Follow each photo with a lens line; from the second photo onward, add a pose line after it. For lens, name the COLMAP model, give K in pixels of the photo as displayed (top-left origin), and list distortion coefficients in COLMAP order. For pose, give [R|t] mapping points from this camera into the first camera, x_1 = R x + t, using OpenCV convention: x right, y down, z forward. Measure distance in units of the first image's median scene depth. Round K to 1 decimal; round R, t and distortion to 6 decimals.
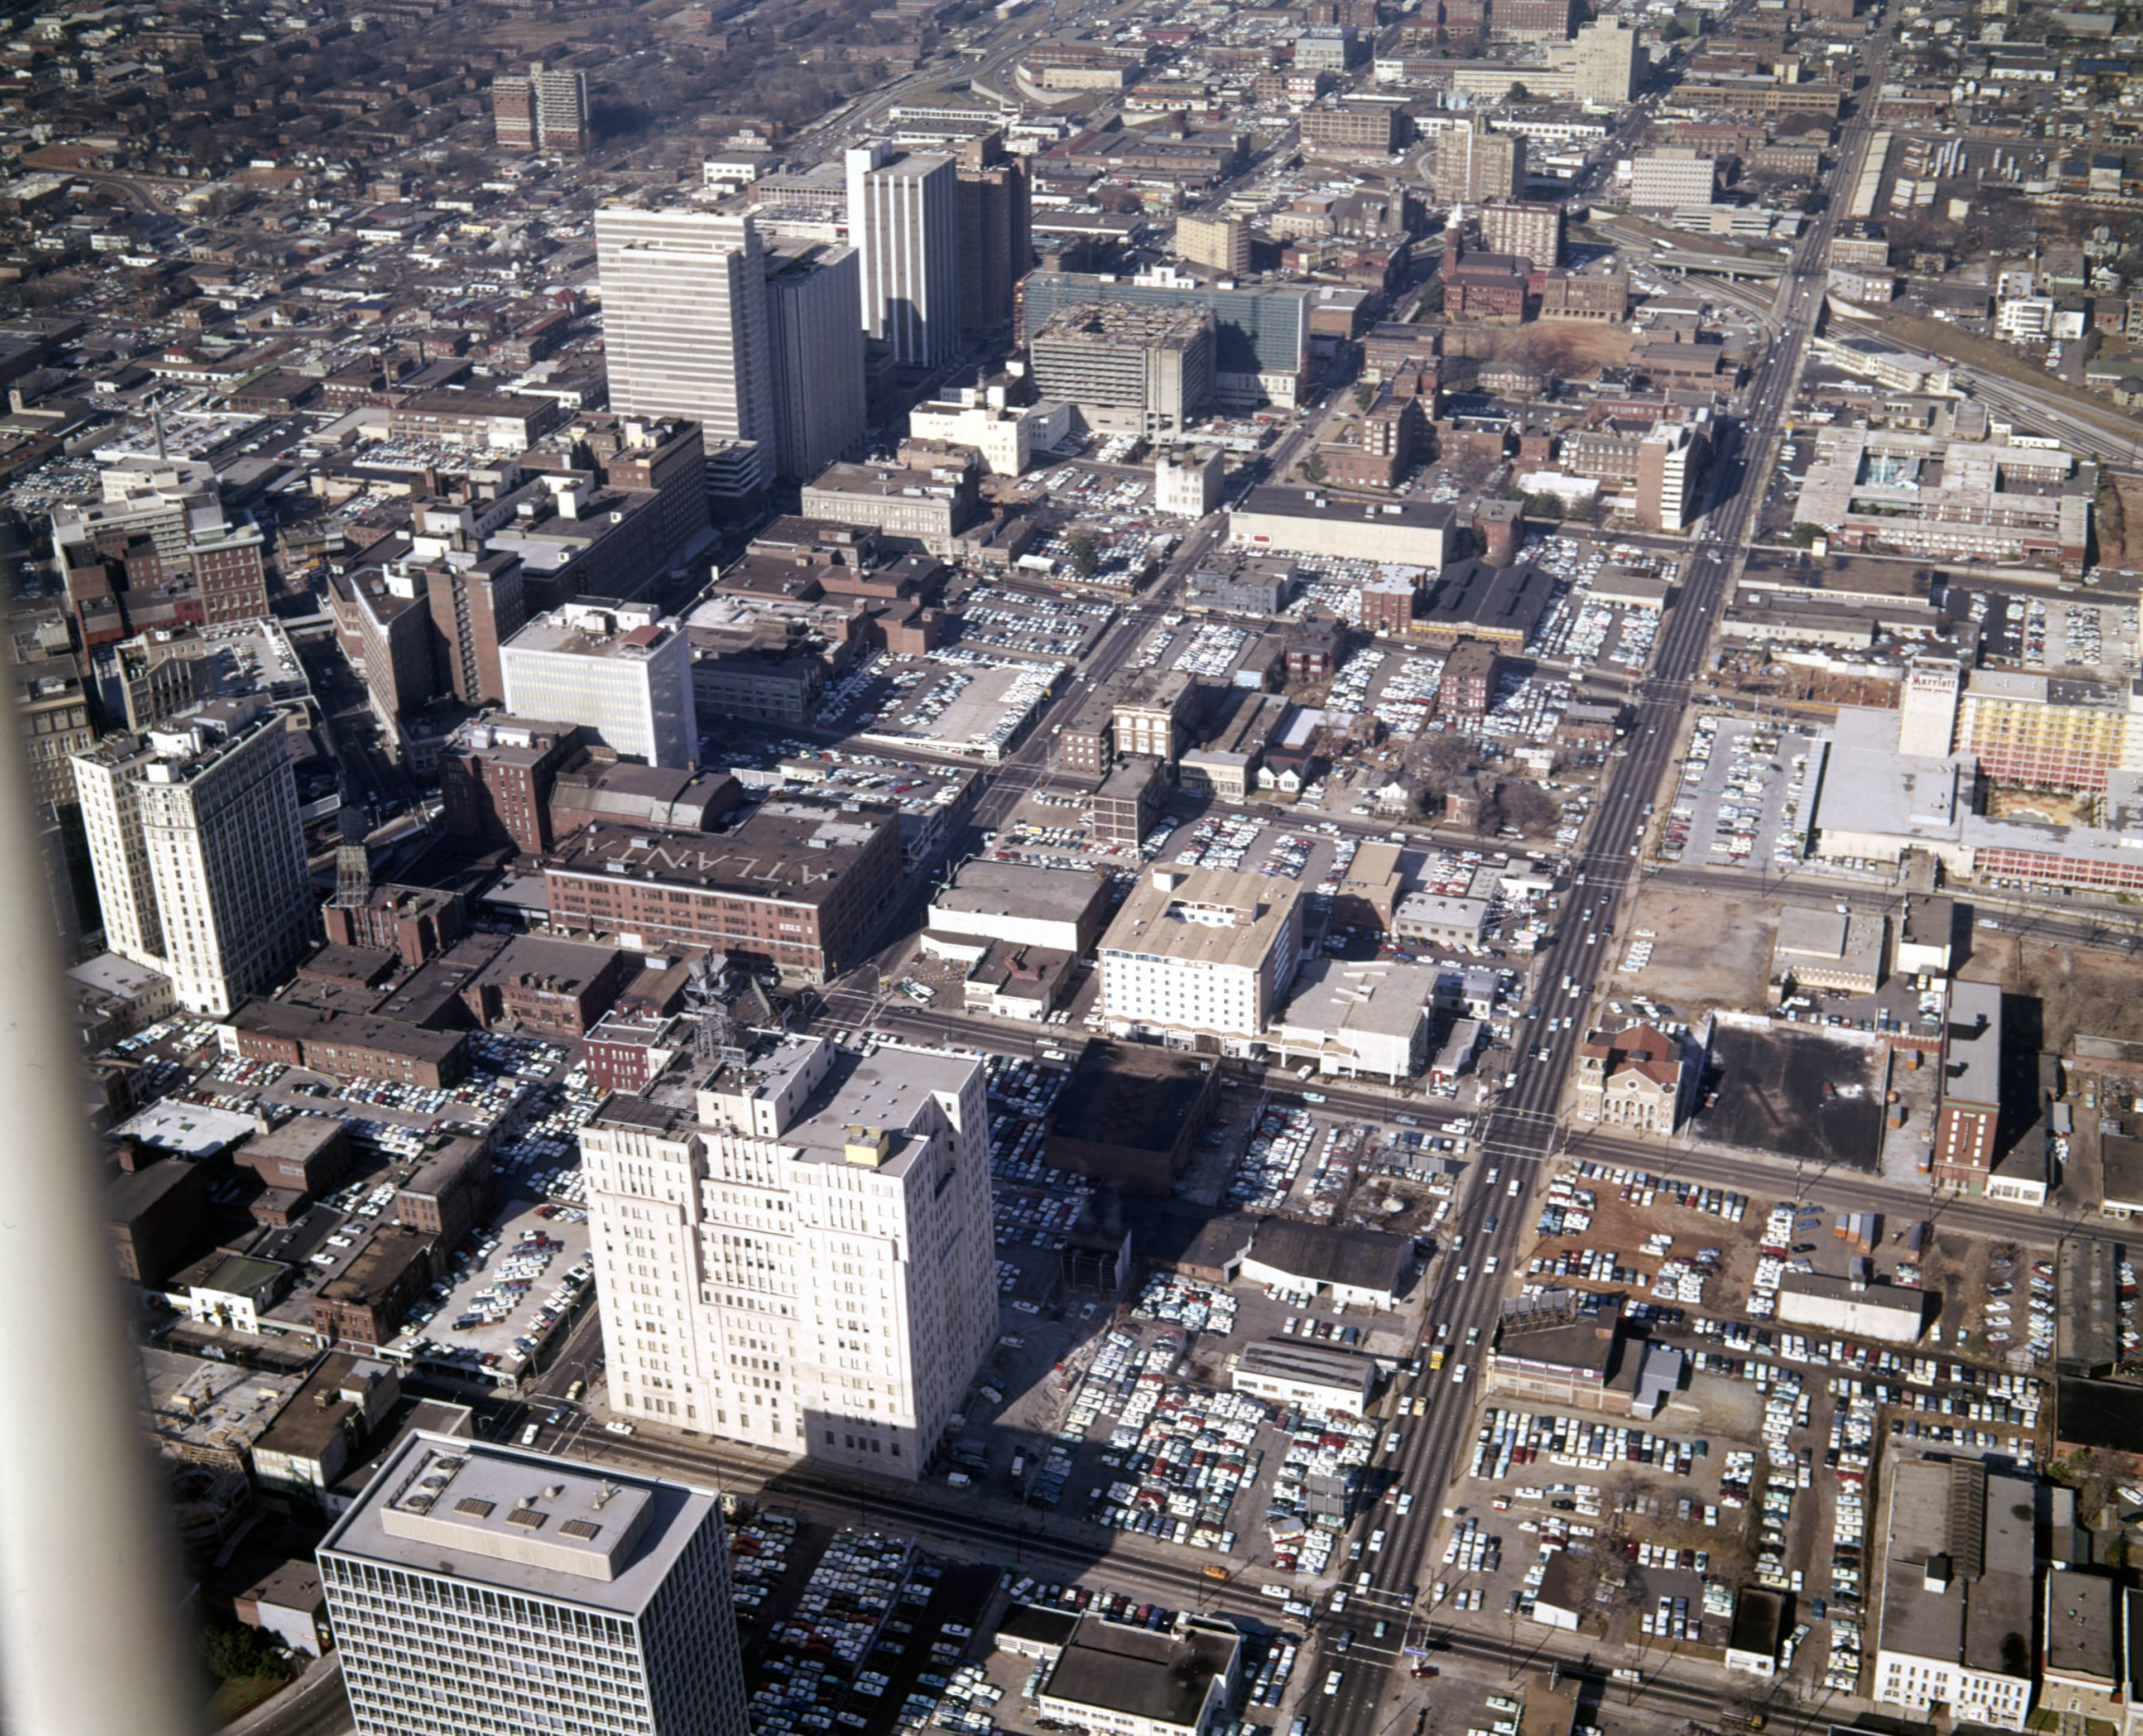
lens RADIAL K [[2795.2, 0, 1071.5], [0, 2795.2, 868.0], [0, 0, 1]] dist [-0.001994, -0.074693]
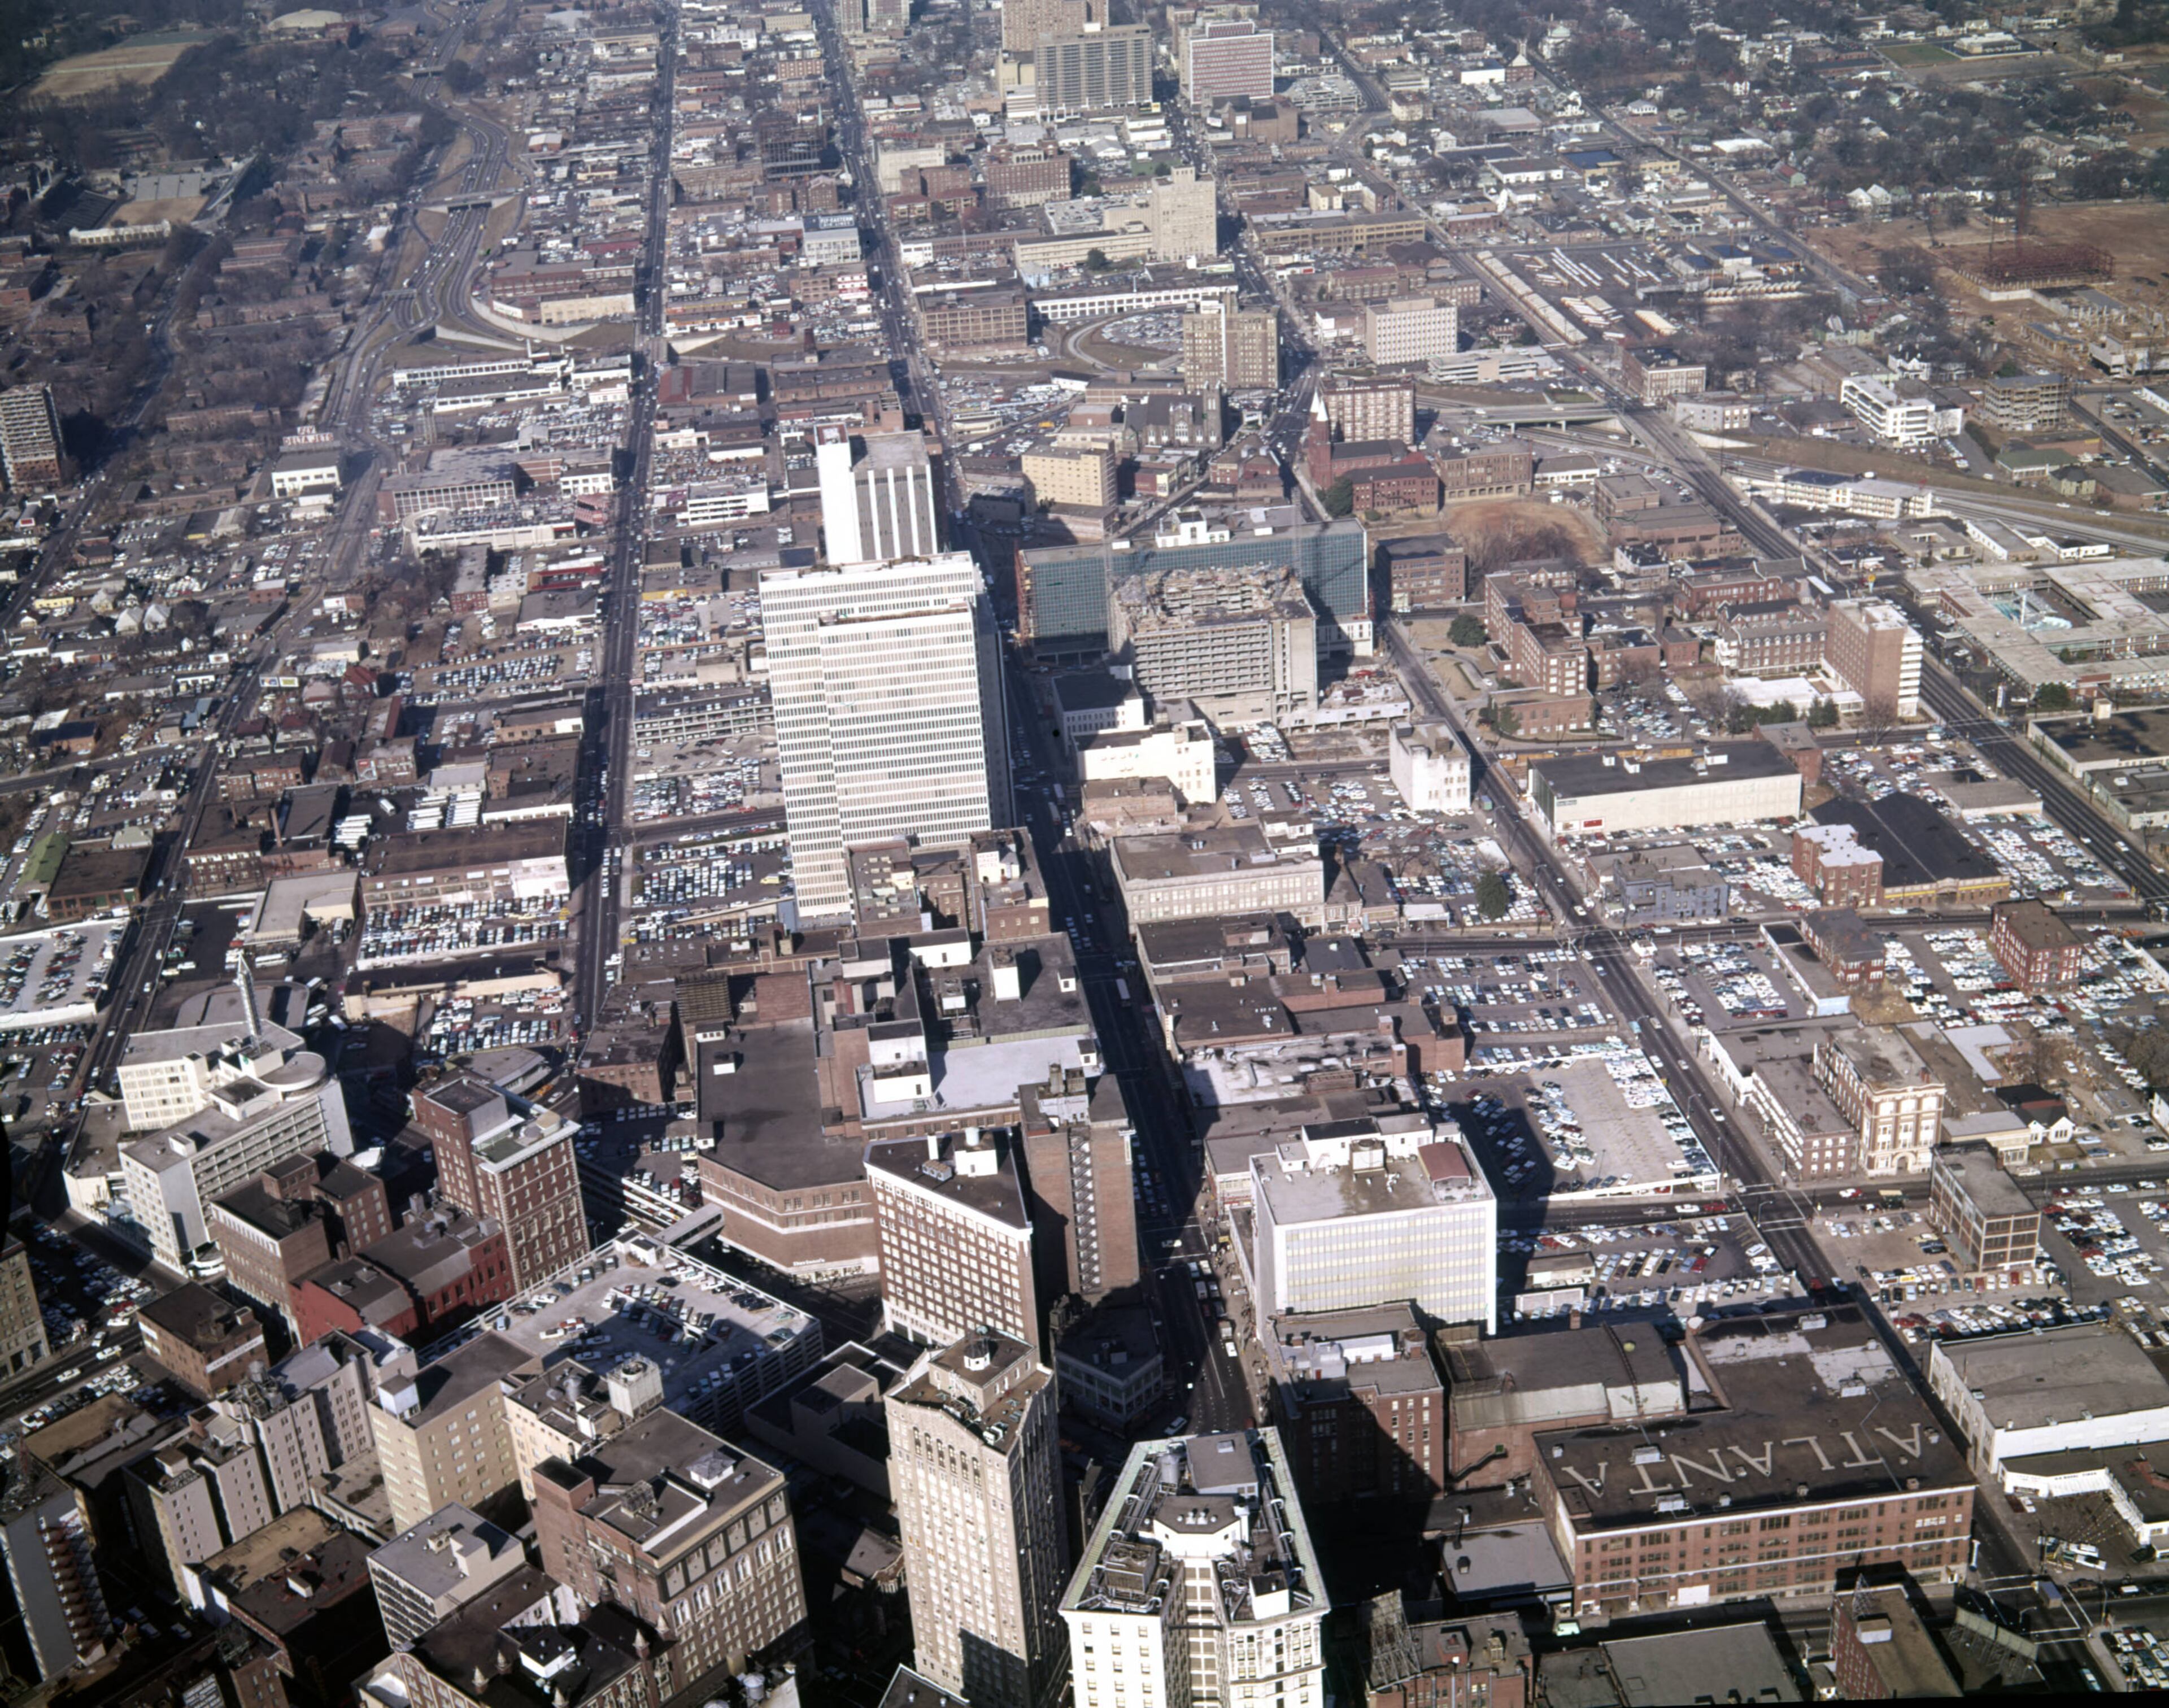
lens RADIAL K [[2733.9, 0, 1084.5], [0, 2733.9, 854.0], [0, 0, 1]] dist [0.011653, 0.013012]
pose [[0.906506, -0.208328, 0.367213, -0.327089], [0.224708, 0.974424, -0.001903, -0.122350], [-0.357425, 0.084241, 0.930135, 0.243570]]
